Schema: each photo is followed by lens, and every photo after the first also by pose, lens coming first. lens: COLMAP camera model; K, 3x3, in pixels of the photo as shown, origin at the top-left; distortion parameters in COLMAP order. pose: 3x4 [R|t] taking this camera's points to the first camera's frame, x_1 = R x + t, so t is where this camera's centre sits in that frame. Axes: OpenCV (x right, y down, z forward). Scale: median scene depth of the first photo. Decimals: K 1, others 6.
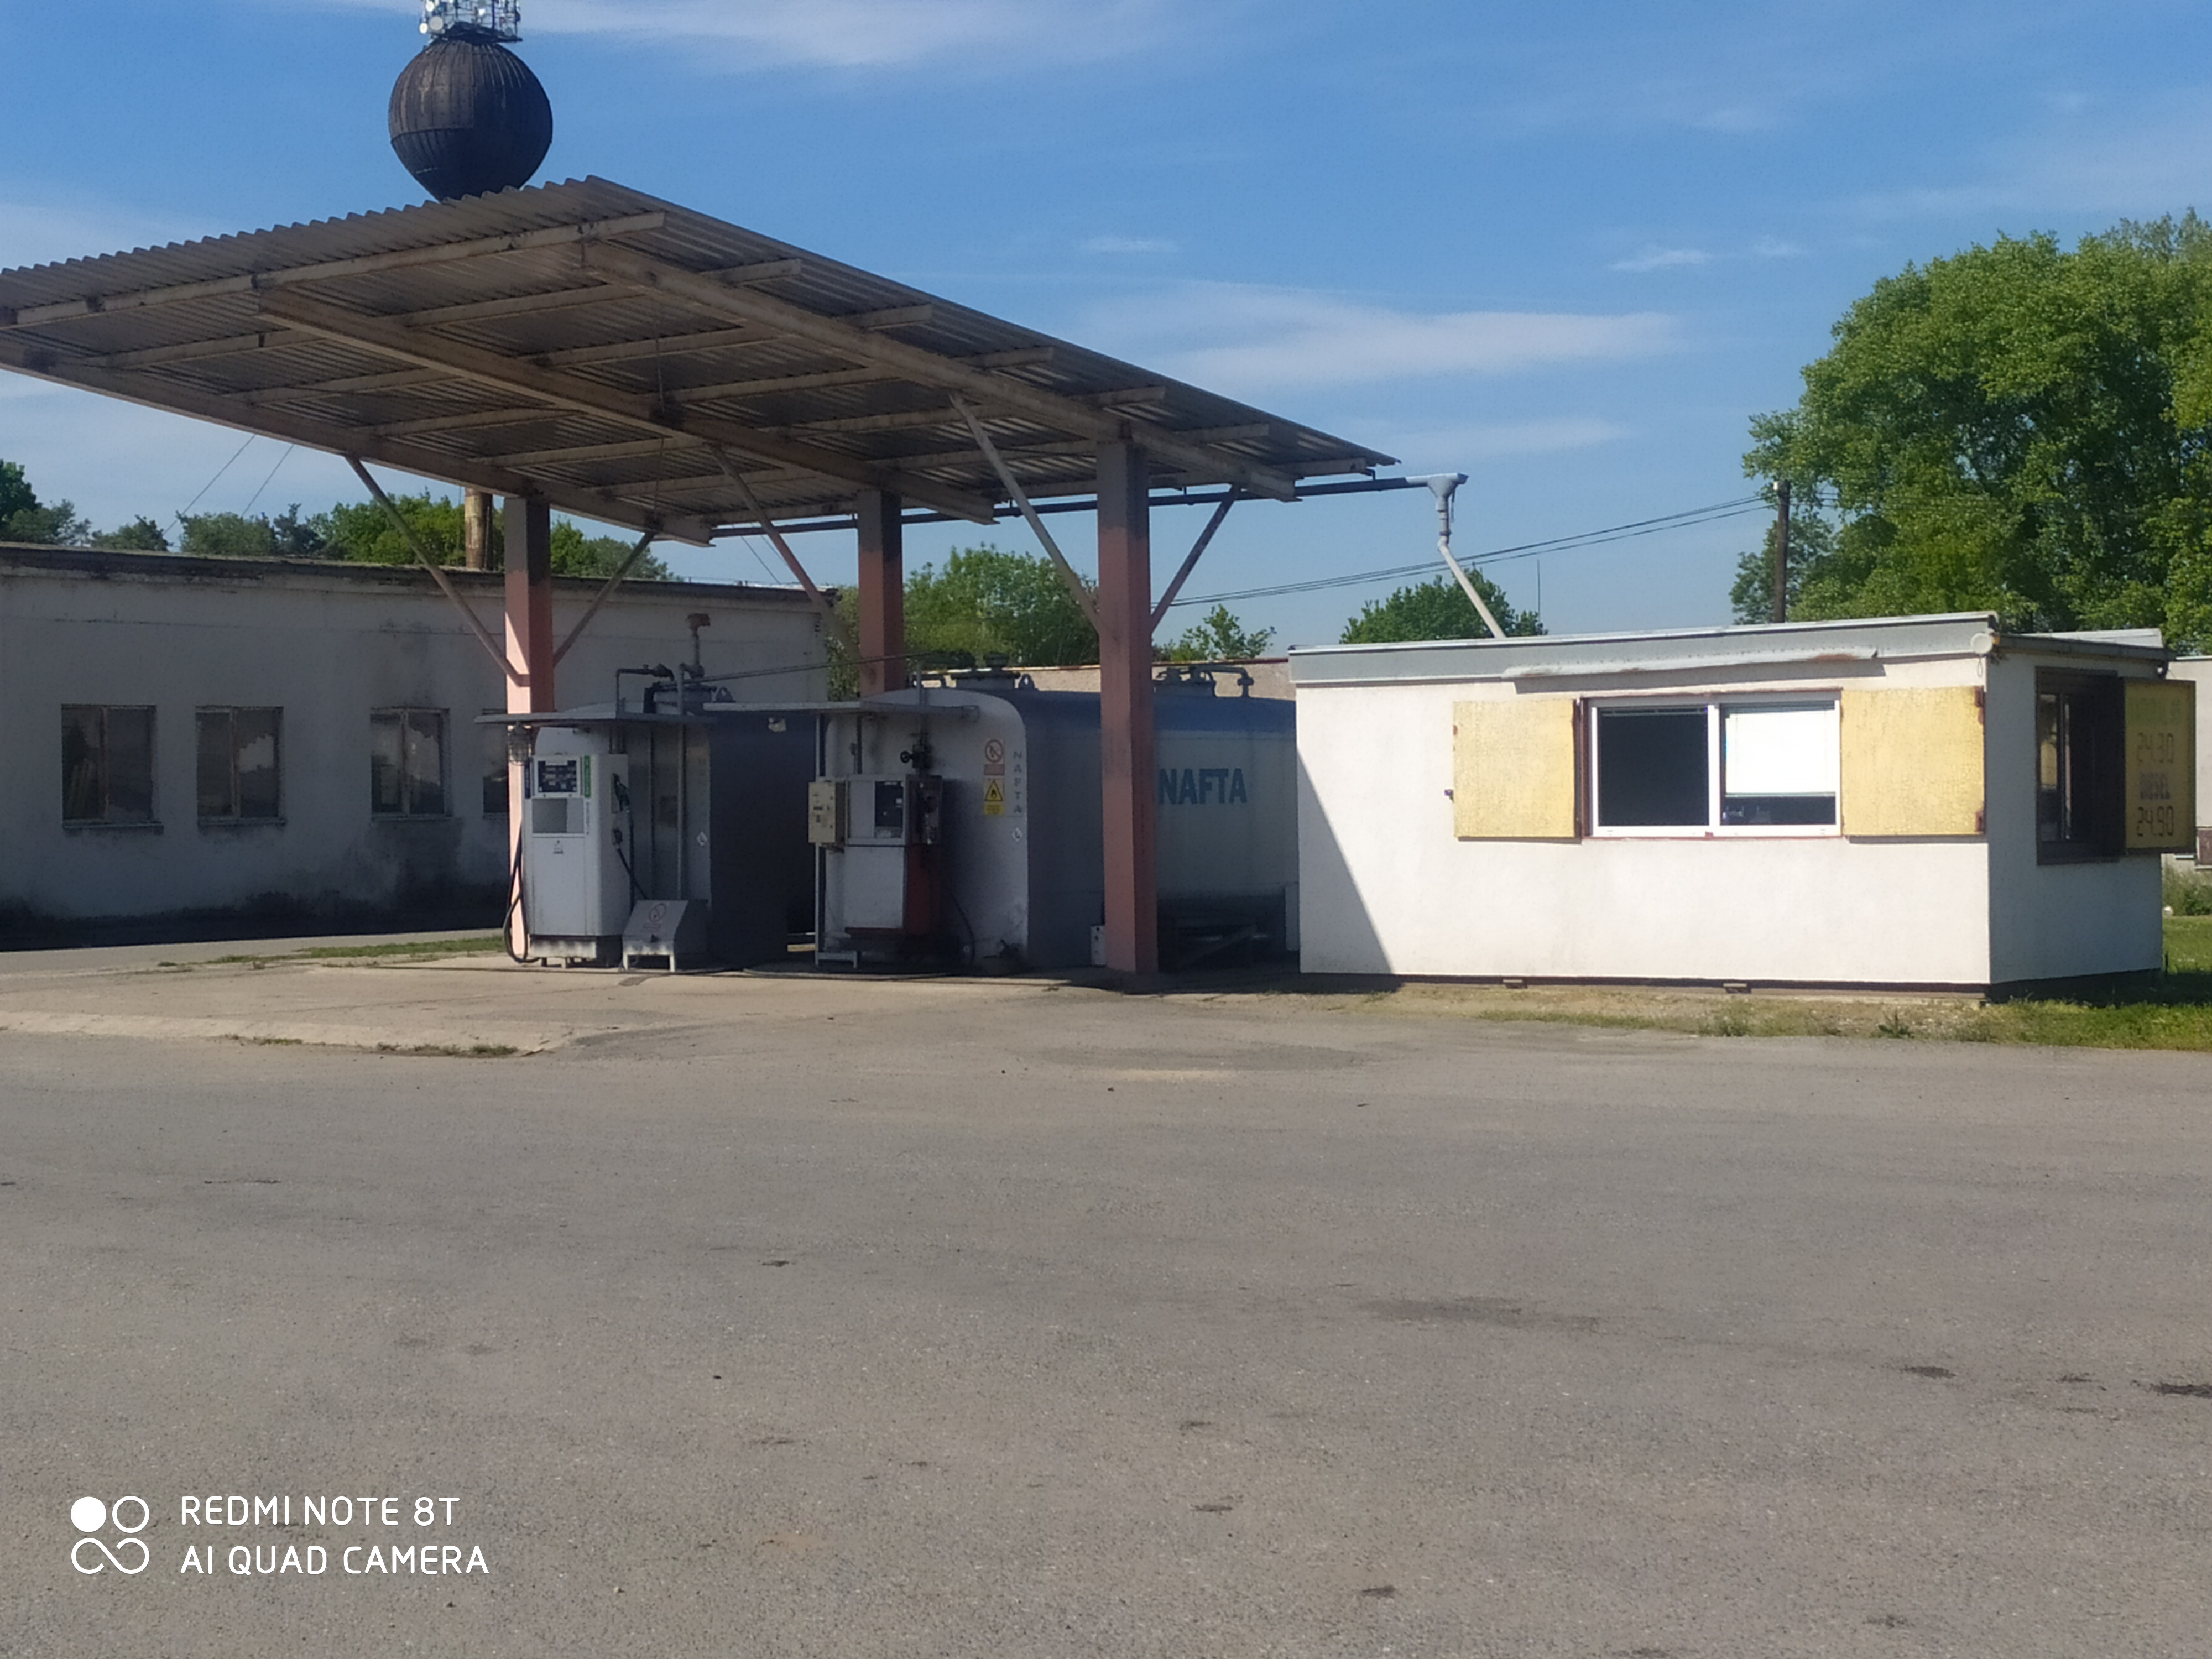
lens RADIAL K [[3539.8, 0, 1106.0], [0, 3539.8, 829.5], [0, 0, 1]] dist [0.023069, -0.011425]
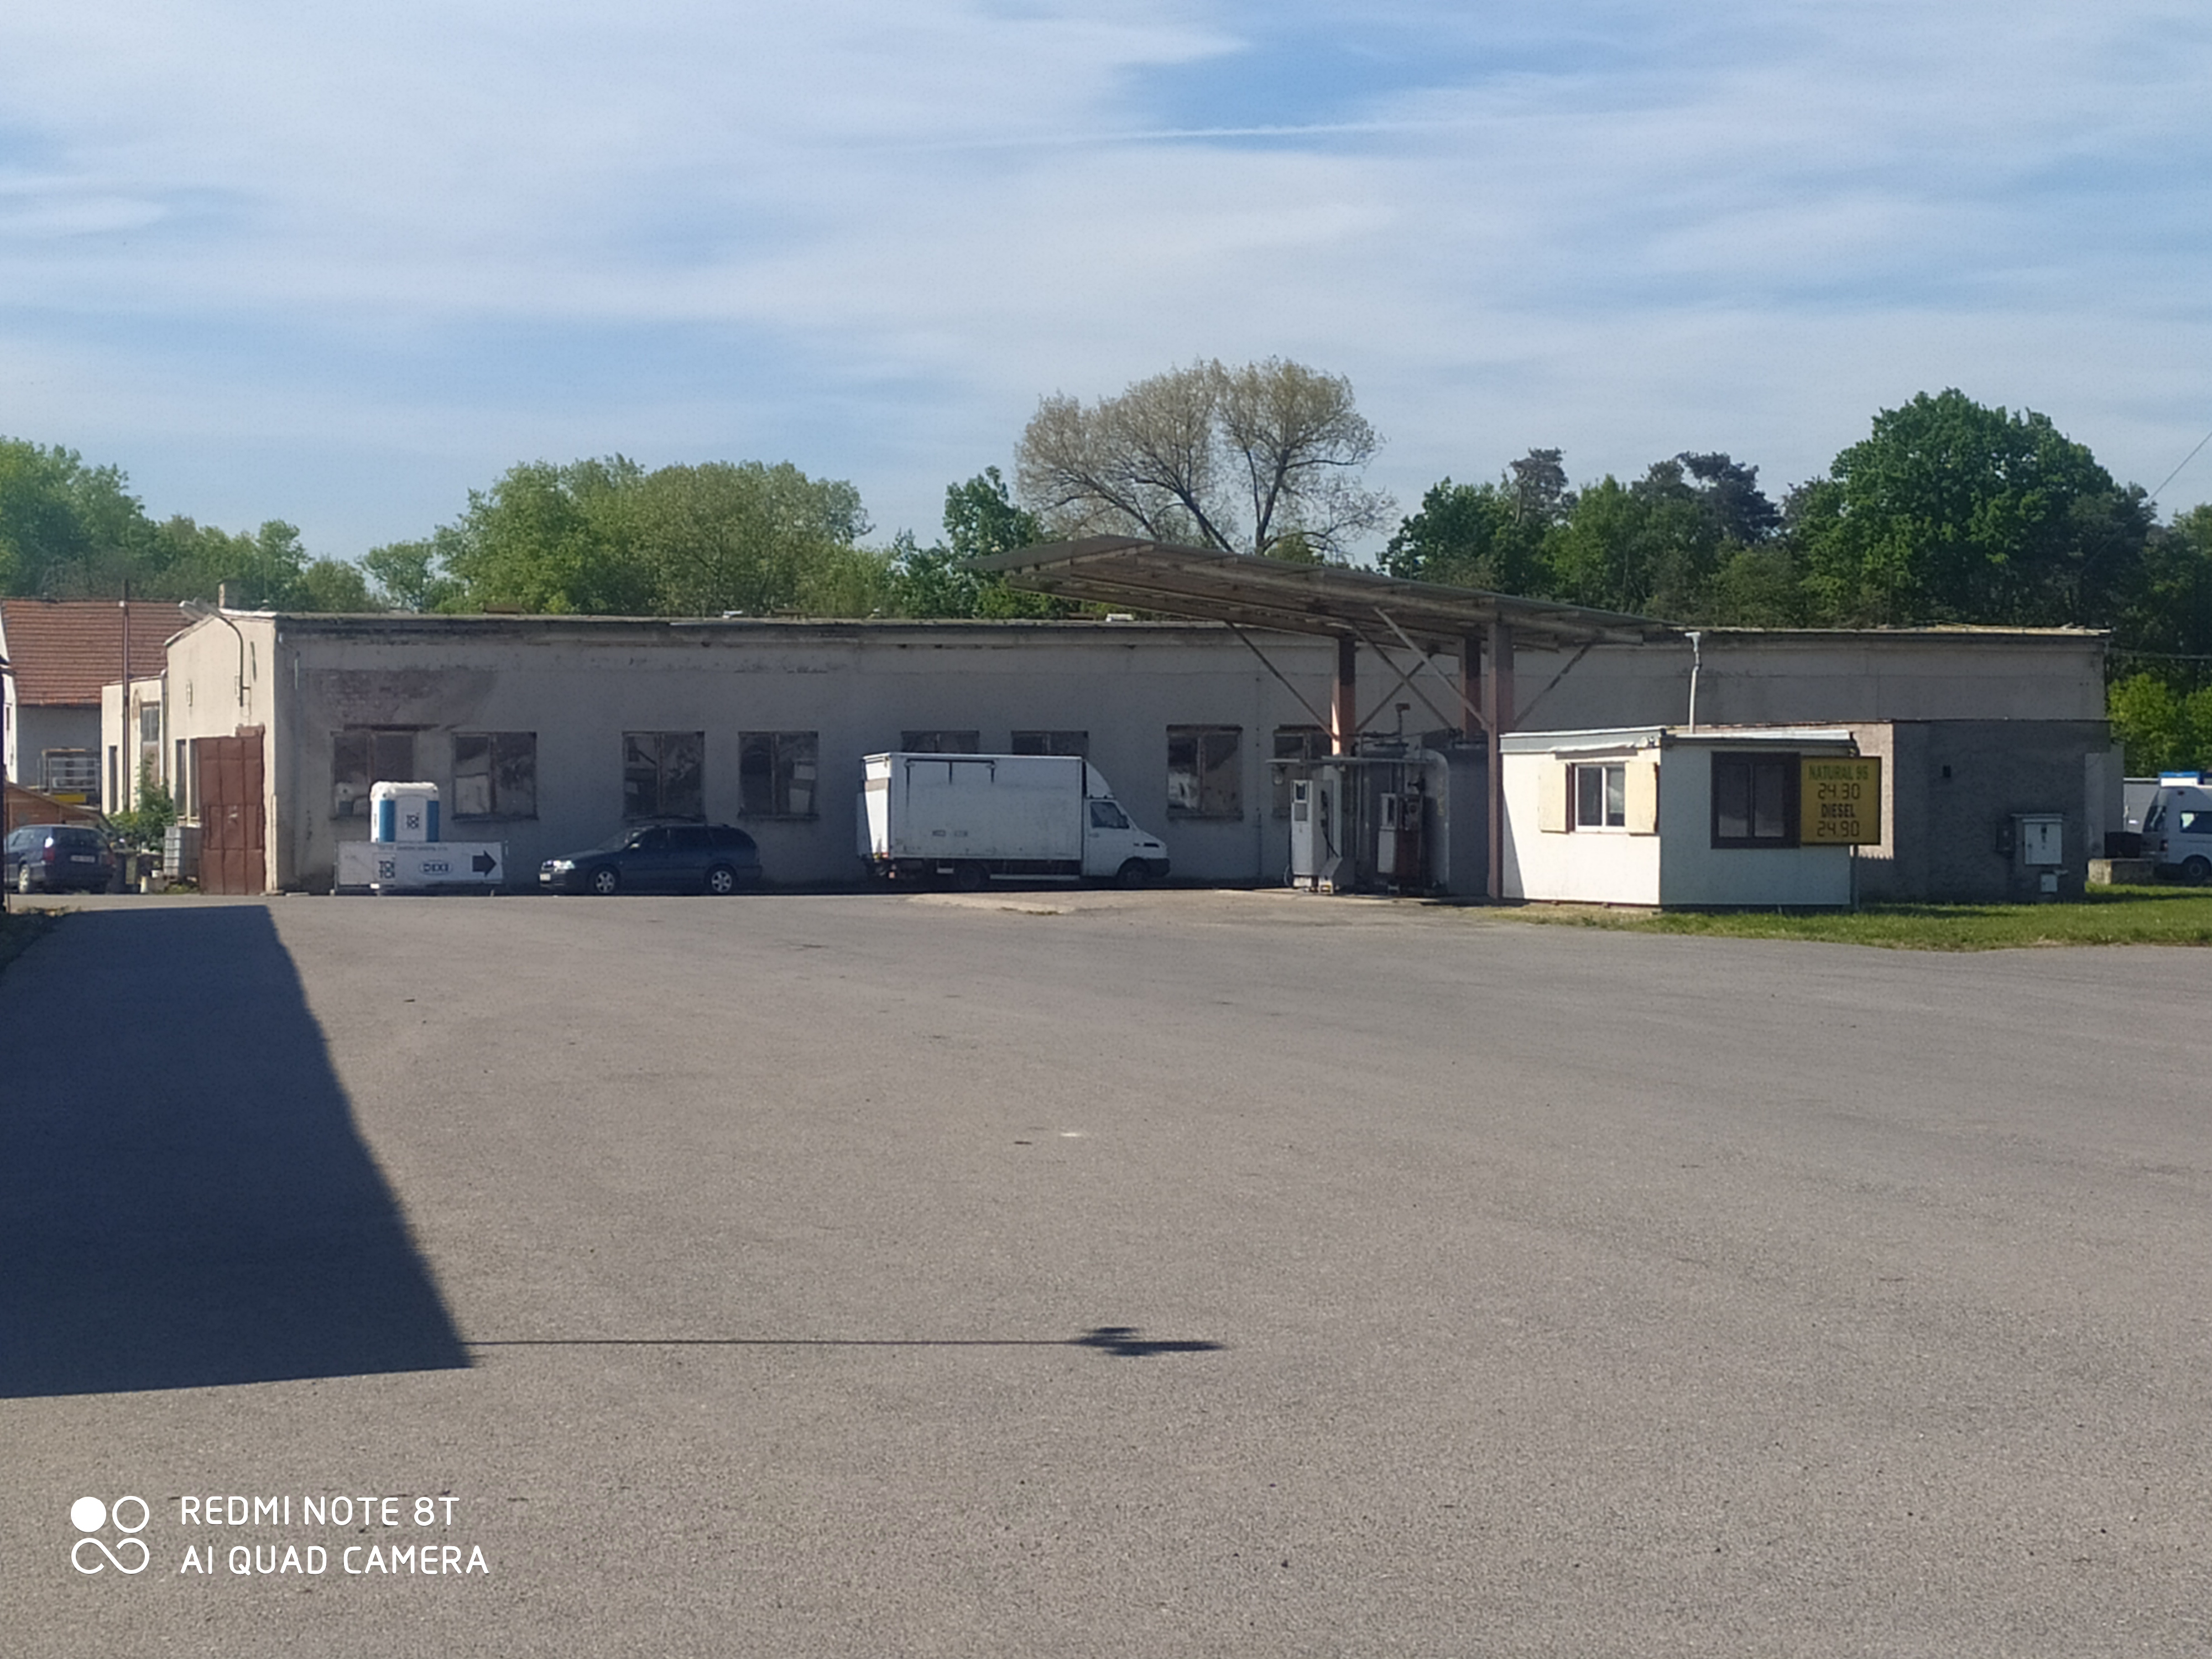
lens RADIAL K [[3539.8, 0, 1106.0], [0, 3539.8, 829.5], [0, 0, 1]] dist [0.023069, -0.011425]
pose [[0.848021, 0.020244, -0.529575, 1.002615], [-0.018106, 0.999794, 0.009224, -0.012890], [0.529652, 0.001766, 0.848213, -0.881031]]
